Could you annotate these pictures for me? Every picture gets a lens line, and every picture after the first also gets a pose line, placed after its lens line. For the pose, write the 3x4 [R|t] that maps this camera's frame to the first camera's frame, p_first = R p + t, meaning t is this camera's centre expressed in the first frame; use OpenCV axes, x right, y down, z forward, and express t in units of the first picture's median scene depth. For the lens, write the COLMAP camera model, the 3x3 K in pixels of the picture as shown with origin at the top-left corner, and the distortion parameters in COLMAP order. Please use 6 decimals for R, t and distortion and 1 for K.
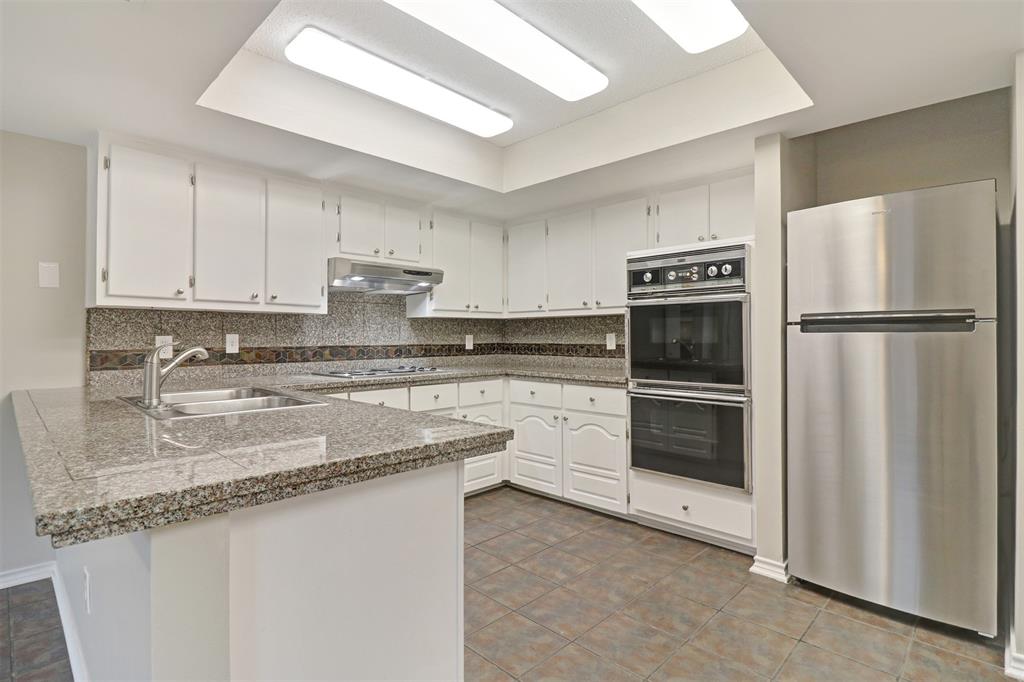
lens RADIAL K [[498.5, 0, 516.7], [0, 498.5, 327.8], [0, 0, 1]] dist [-0.003174, -0.001356]
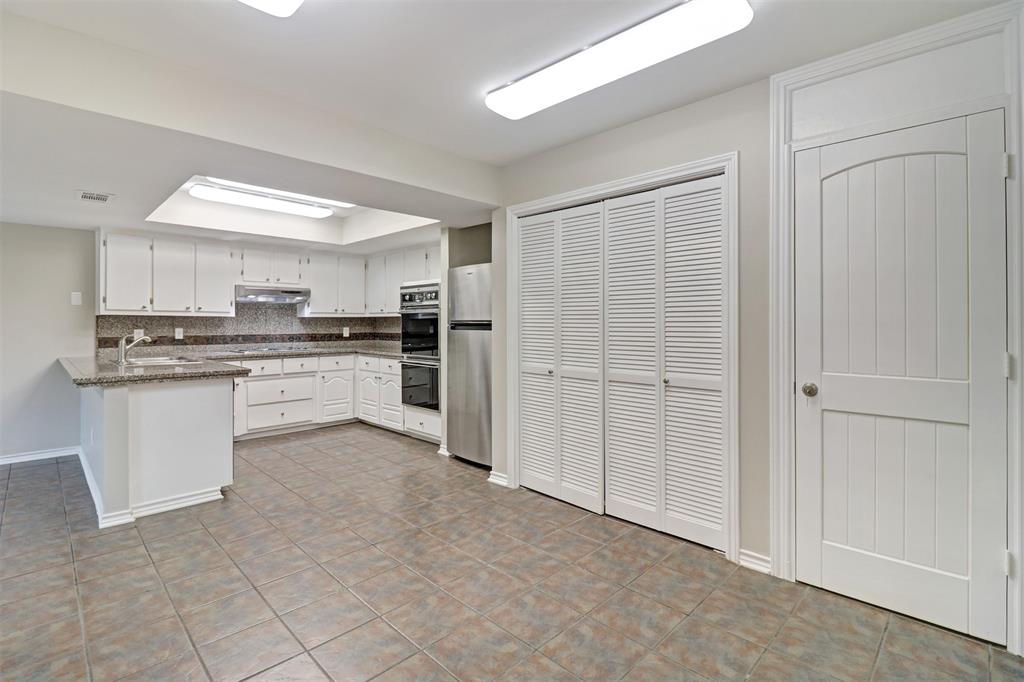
lens RADIAL K [[468.0, 0, 513.2], [0, 468.0, 321.3], [0, 0, 1]] dist [-0.003411, -0.000633]
pose [[0.999979, 0.003376, -0.005530, 0.633621], [-0.003298, 0.999895, 0.014125, -0.039540], [0.005577, -0.014106, 0.999885, -0.664985]]
